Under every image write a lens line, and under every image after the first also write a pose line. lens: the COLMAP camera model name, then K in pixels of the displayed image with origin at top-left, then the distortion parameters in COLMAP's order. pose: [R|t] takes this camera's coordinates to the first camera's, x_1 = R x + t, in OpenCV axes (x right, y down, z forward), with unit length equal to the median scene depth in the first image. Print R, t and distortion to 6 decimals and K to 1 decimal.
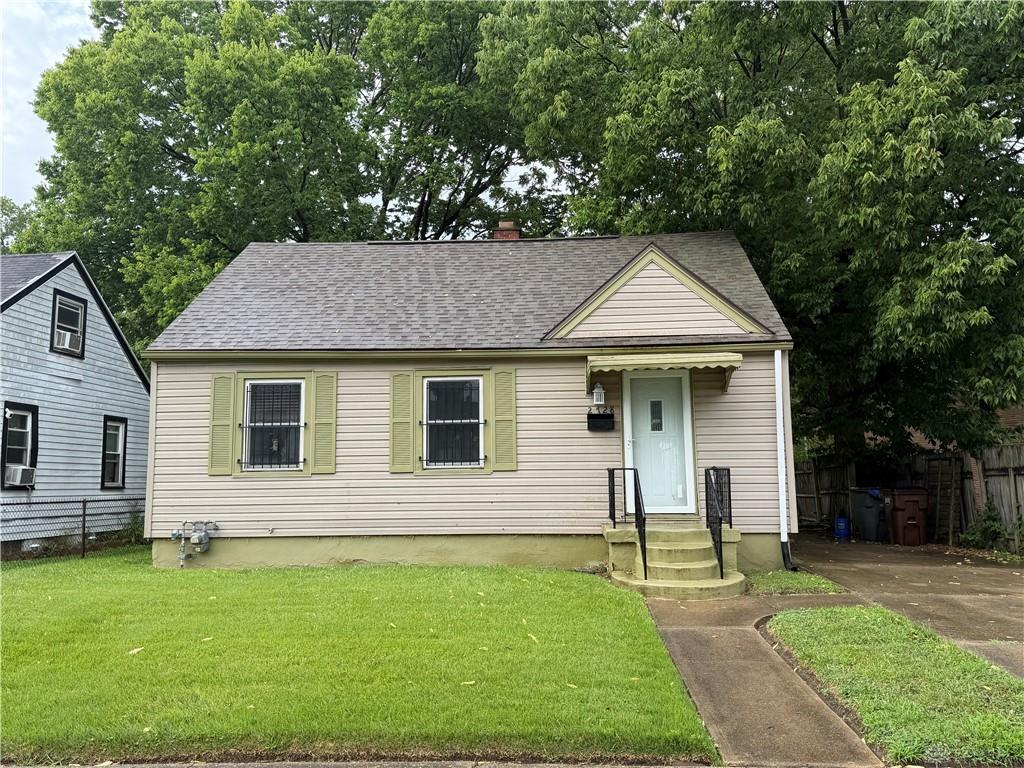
lens RADIAL K [[821.3, 0, 512.0], [0, 821.3, 384.0], [0, 0, 1]] dist [0.074513, 0.000888]
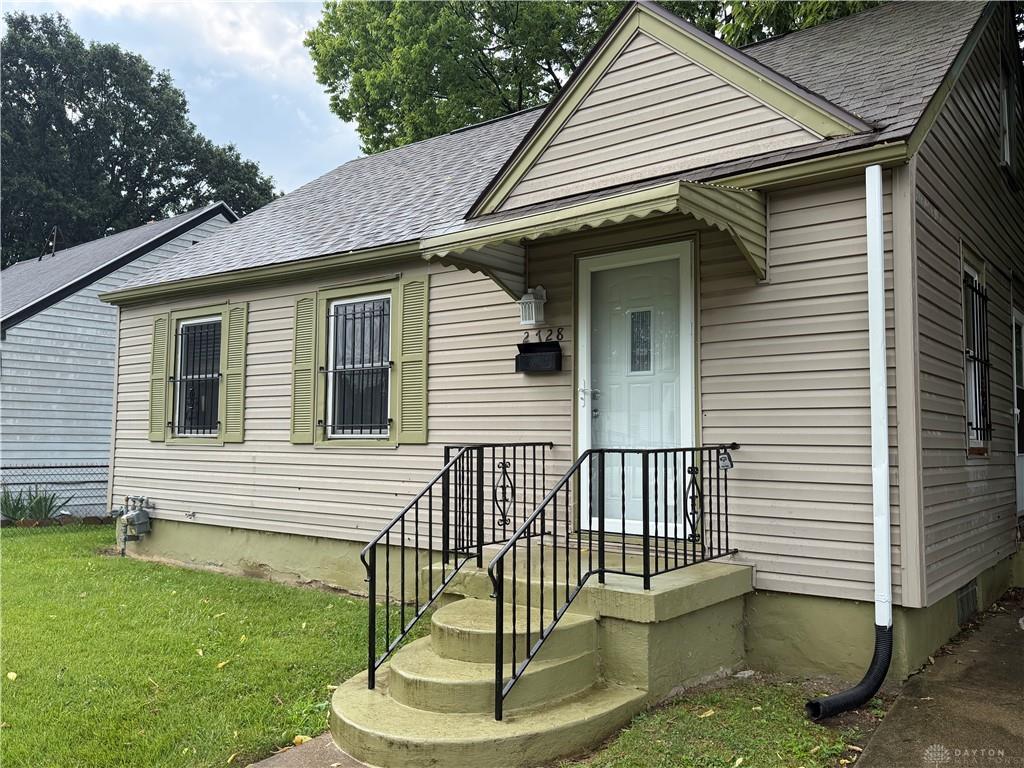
lens RADIAL K [[841.5, 0, 512.0], [0, 841.5, 384.0], [0, 0, 1]] dist [0.004741, -0.001000]
pose [[0.827376, -0.021216, -0.561247, 0.396670], [0.052949, 0.997782, 0.040339, 0.039981], [0.559147, -0.063093, 0.826665, 0.527904]]
